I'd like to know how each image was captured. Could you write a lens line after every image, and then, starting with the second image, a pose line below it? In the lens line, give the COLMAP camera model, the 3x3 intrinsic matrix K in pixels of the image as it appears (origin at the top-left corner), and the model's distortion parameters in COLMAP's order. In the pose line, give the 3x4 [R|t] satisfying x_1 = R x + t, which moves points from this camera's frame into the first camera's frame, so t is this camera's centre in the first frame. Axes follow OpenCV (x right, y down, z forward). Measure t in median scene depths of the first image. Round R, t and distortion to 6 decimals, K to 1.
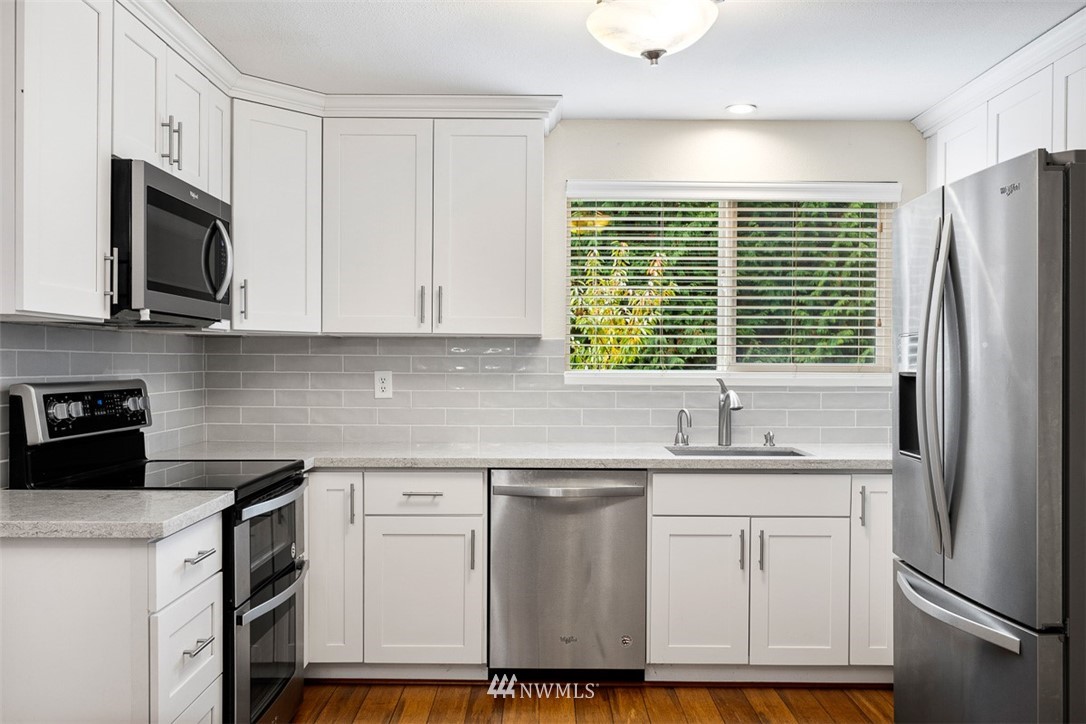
lens RADIAL K [[937.9, 0, 547.7], [0, 937.9, 371.5], [0, 0, 1]] dist [-0.002555, 0.000150]
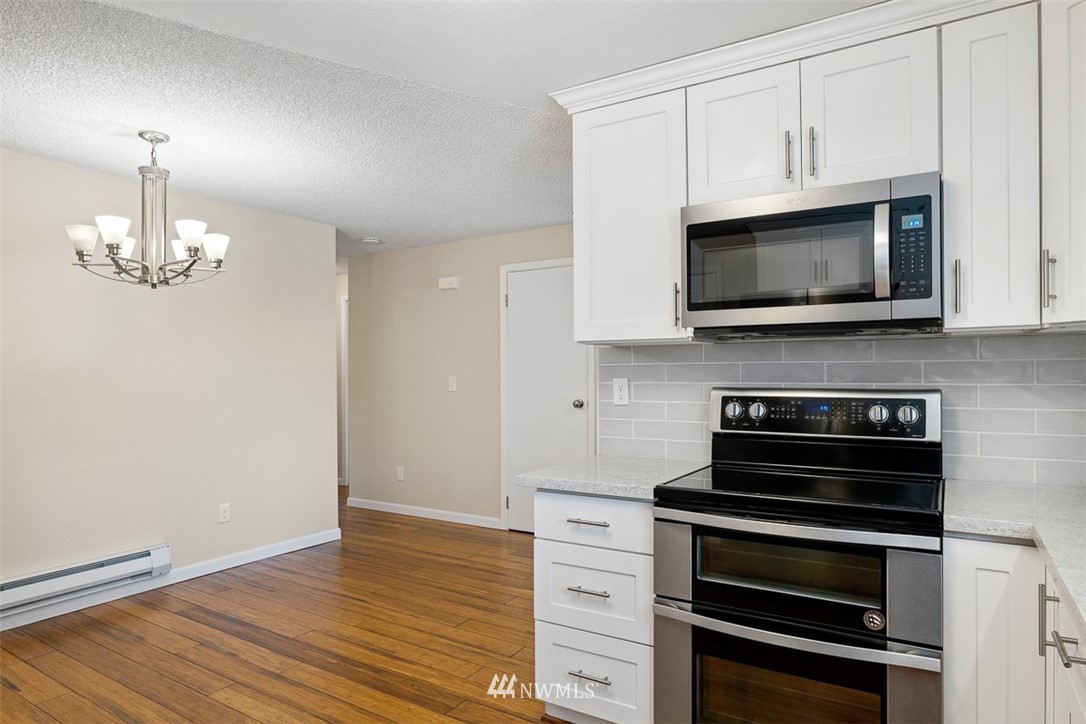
lens RADIAL K [[646.8, 0, 539.2], [0, 646.8, 372.2], [0, 0, 1]] dist [-0.024881, 0.014572]
pose [[-0.542311, -0.001262, -0.840177, 0.359154], [-0.003336, 0.999994, 0.000651, -0.008719], [0.840171, 0.003156, -0.542312, 1.235512]]
